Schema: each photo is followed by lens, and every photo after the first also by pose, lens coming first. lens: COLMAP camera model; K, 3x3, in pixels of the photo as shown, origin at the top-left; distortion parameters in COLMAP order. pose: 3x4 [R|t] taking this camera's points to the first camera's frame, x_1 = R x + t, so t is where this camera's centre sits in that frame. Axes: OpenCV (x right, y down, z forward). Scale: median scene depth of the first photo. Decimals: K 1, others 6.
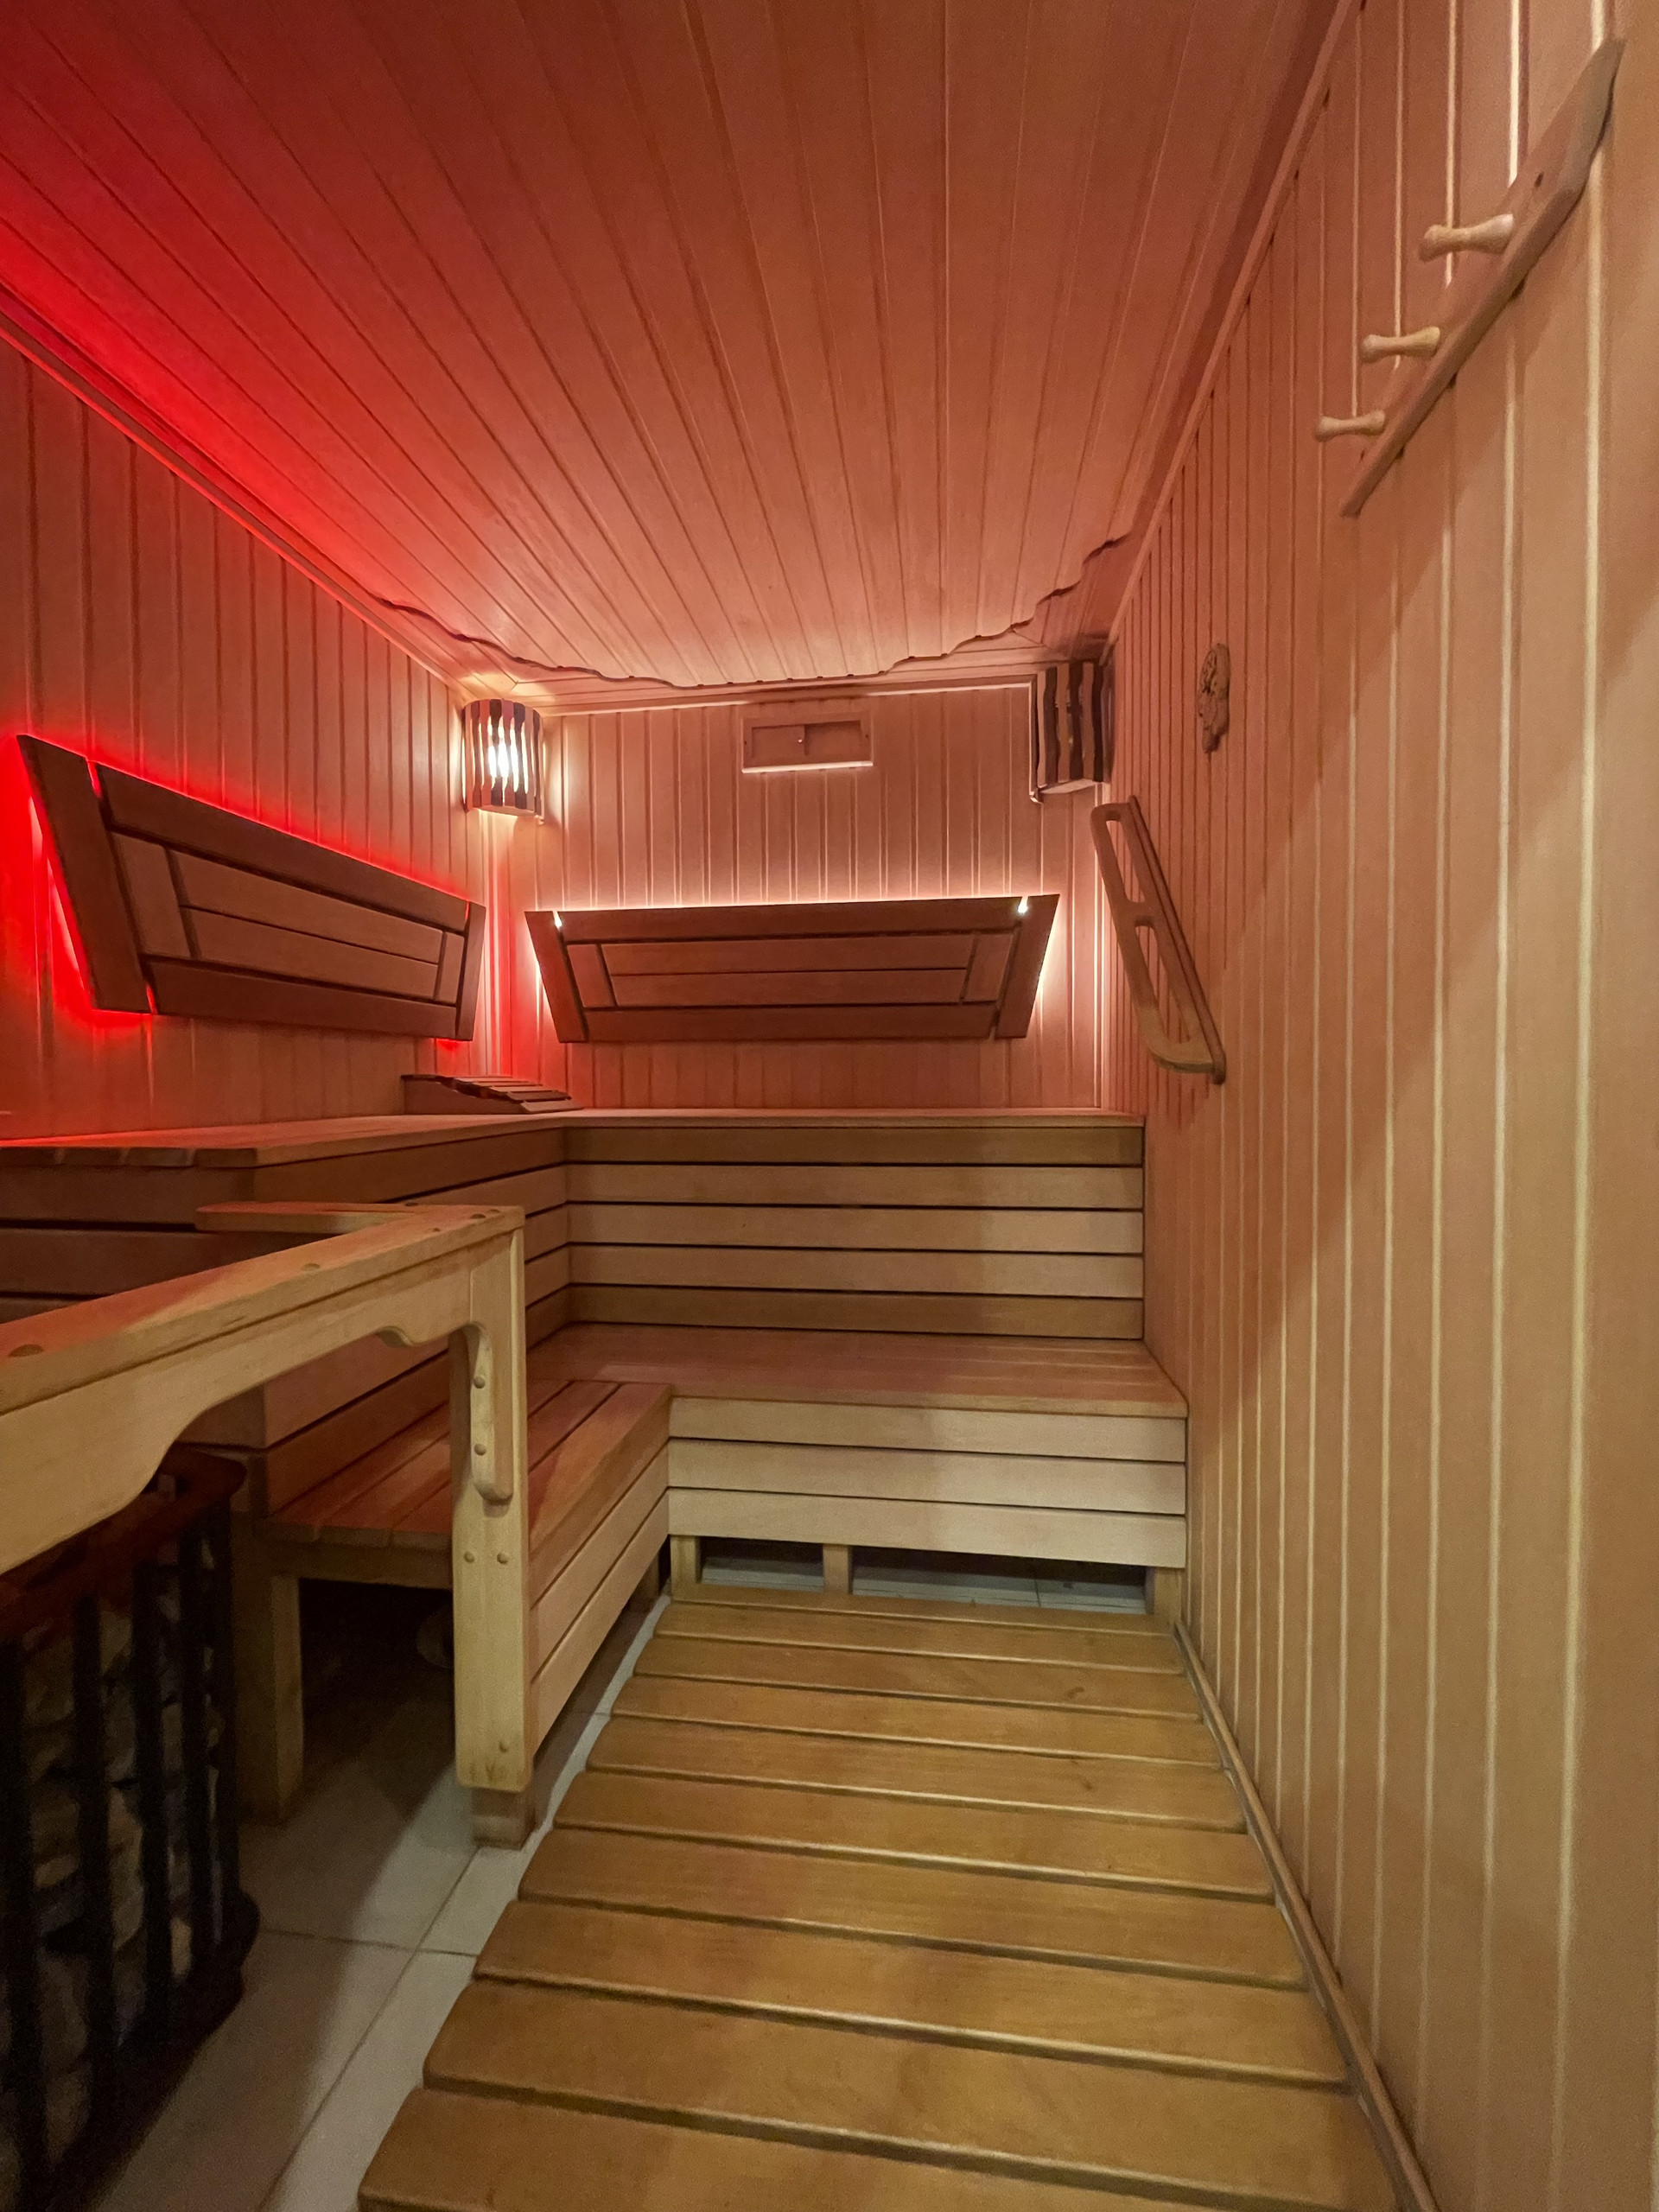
lens RADIAL K [[905.0, 0, 831.1], [0, 905.0, 1105.5], [0, 0, 1]] dist [-0.003377, 0.000208]
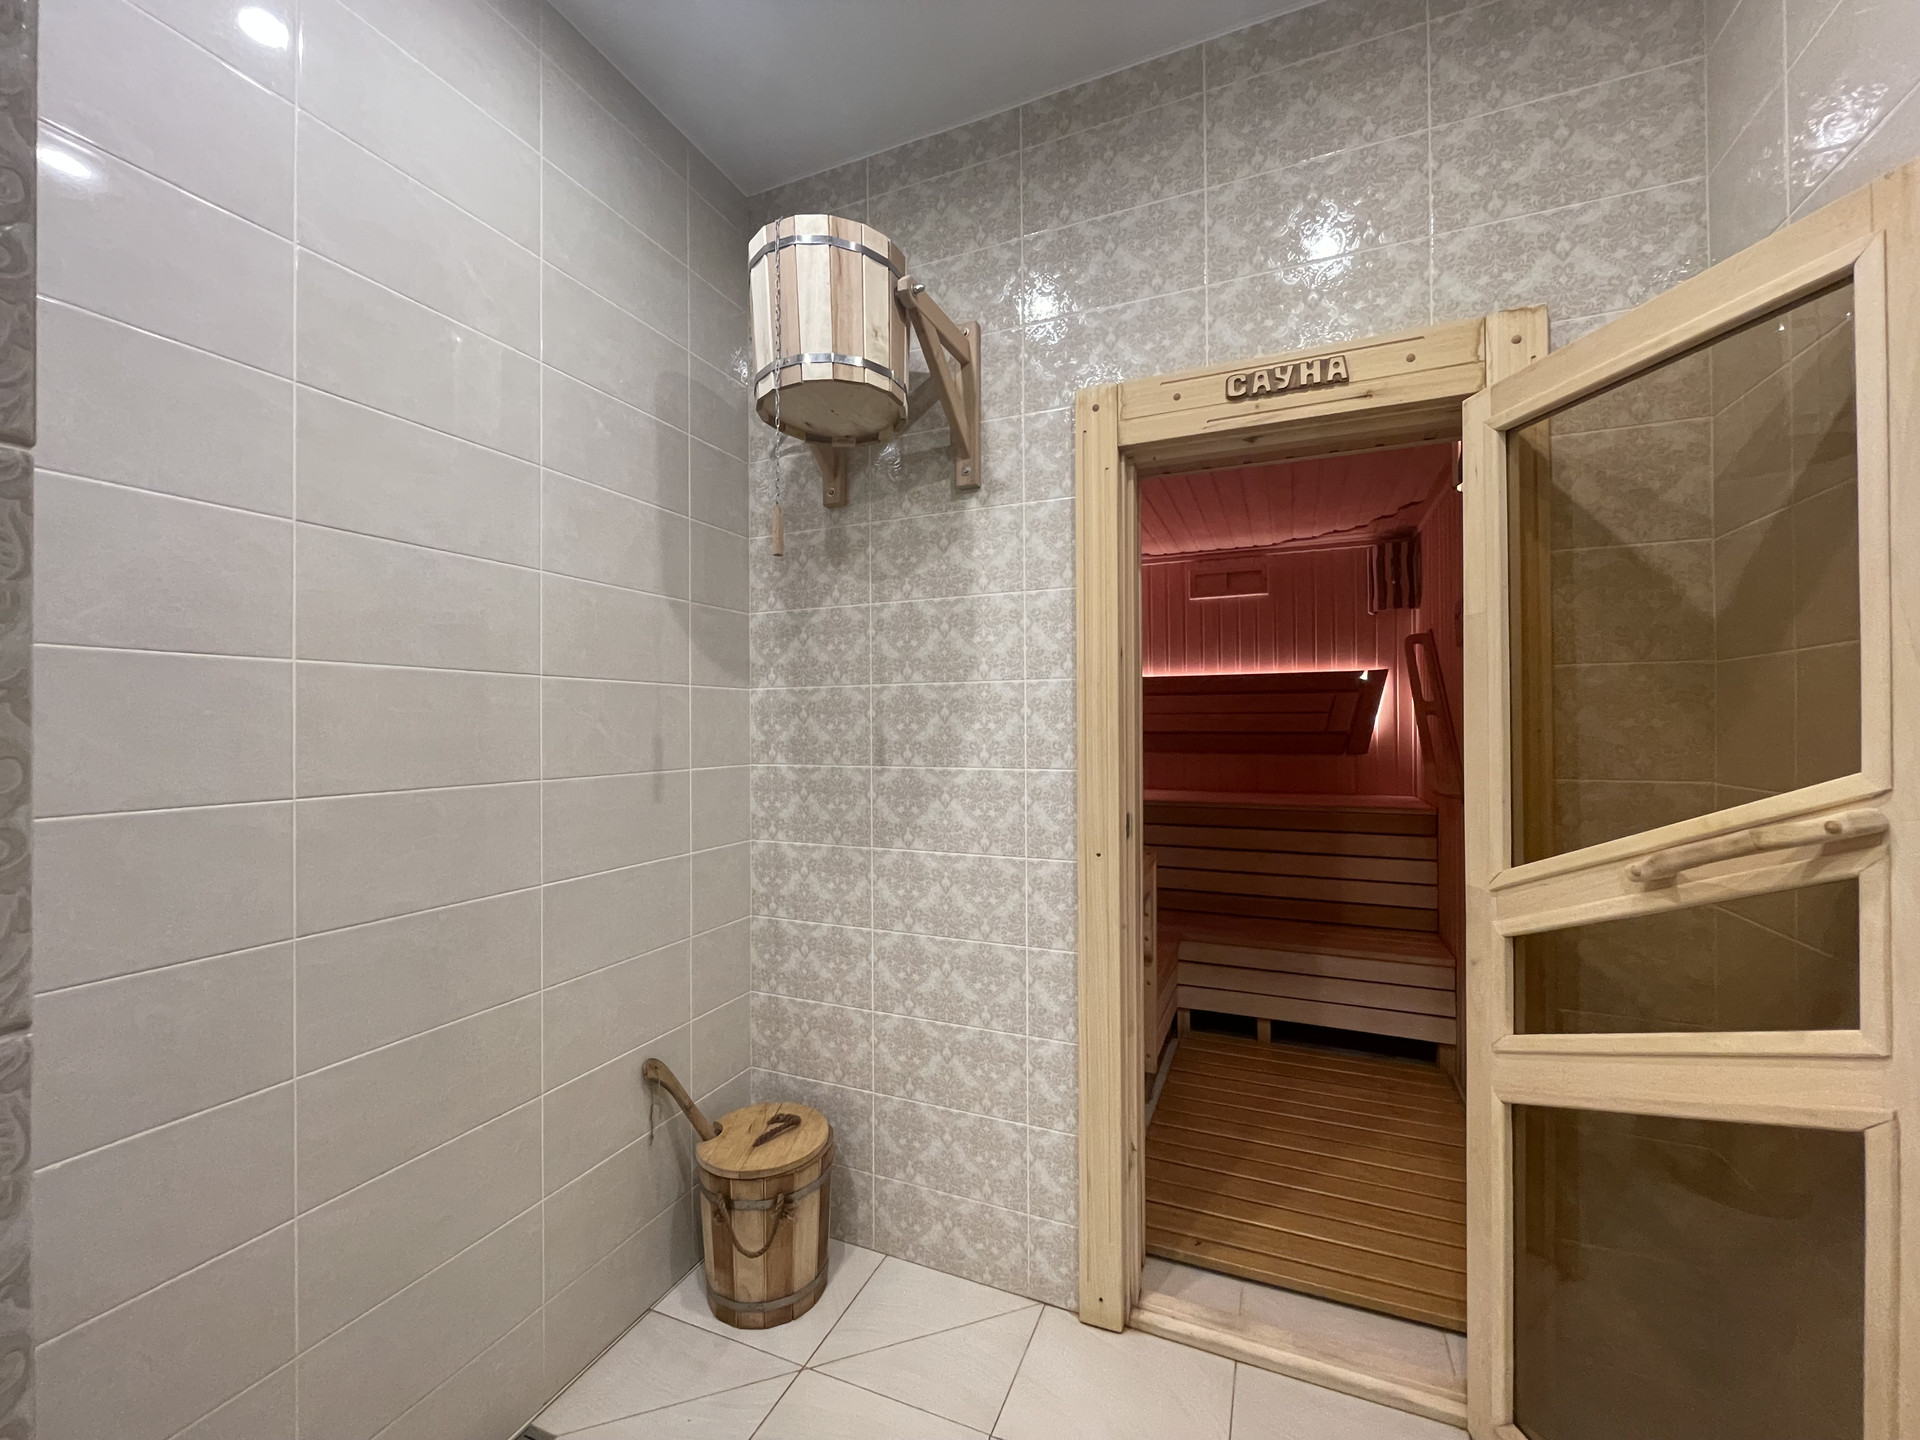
lens RADIAL K [[785.5, 0, 952.9], [0, 785.5, 716.9], [0, 0, 1]] dist [-0.003377, 0.000208]
pose [[0.960288, -0.004054, -0.278982, -0.124209], [-0.003523, 0.999639, -0.026652, -0.104453], [0.278989, 0.026577, 0.959926, -0.653610]]
